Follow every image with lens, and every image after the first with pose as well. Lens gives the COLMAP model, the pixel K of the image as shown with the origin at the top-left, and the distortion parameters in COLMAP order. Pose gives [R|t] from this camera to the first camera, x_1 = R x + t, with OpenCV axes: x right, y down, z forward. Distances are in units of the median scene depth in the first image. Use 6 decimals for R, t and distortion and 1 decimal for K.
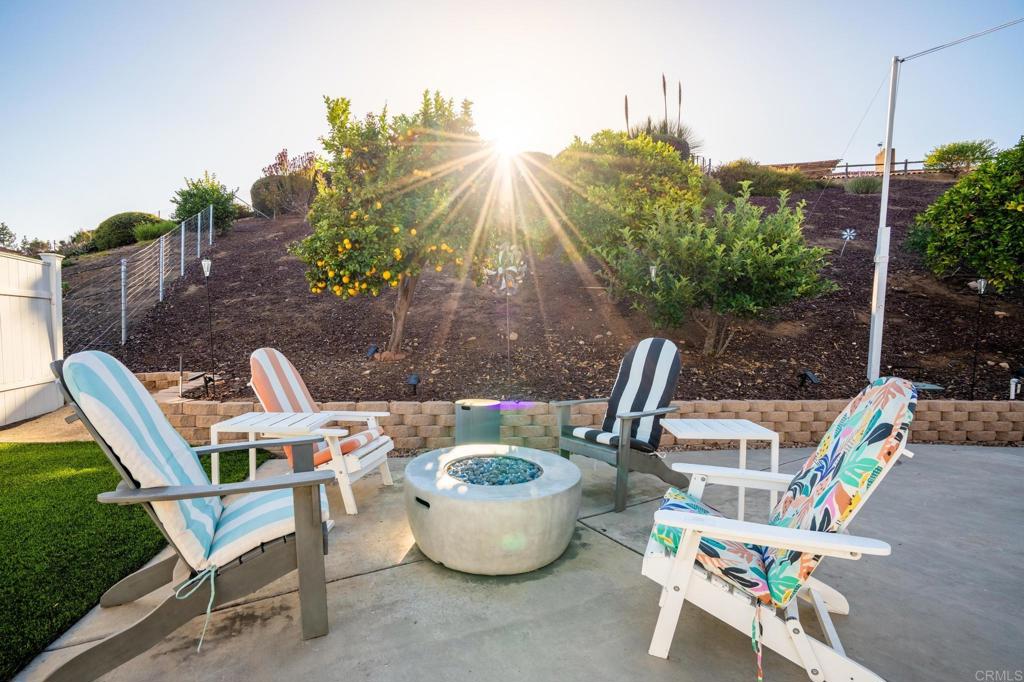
lens RADIAL K [[475.8, 0, 519.3], [0, 475.8, 337.6], [0, 0, 1]] dist [-0.026425, 0.001110]
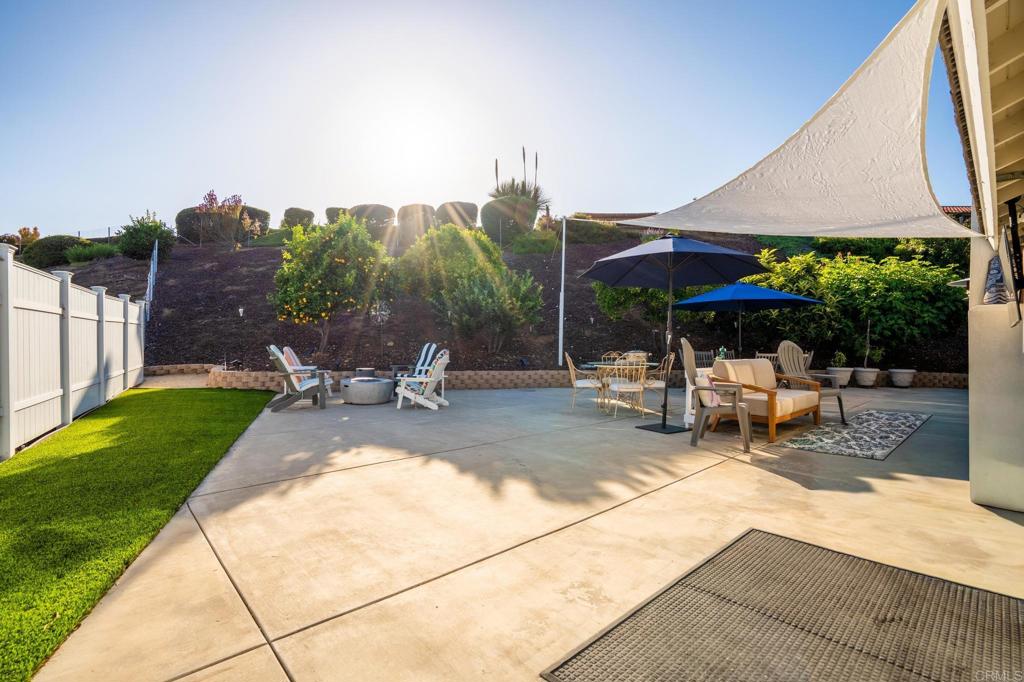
lens RADIAL K [[475.8, 0, 510.1], [0, 475.8, 341.2], [0, 0, 1]] dist [-0.026425, 0.001110]
pose [[0.985388, -0.001243, 0.170318, 0.126287], [0.003478, 0.999912, -0.012827, 0.012364], [-0.170288, 0.013232, 0.985306, -0.851586]]
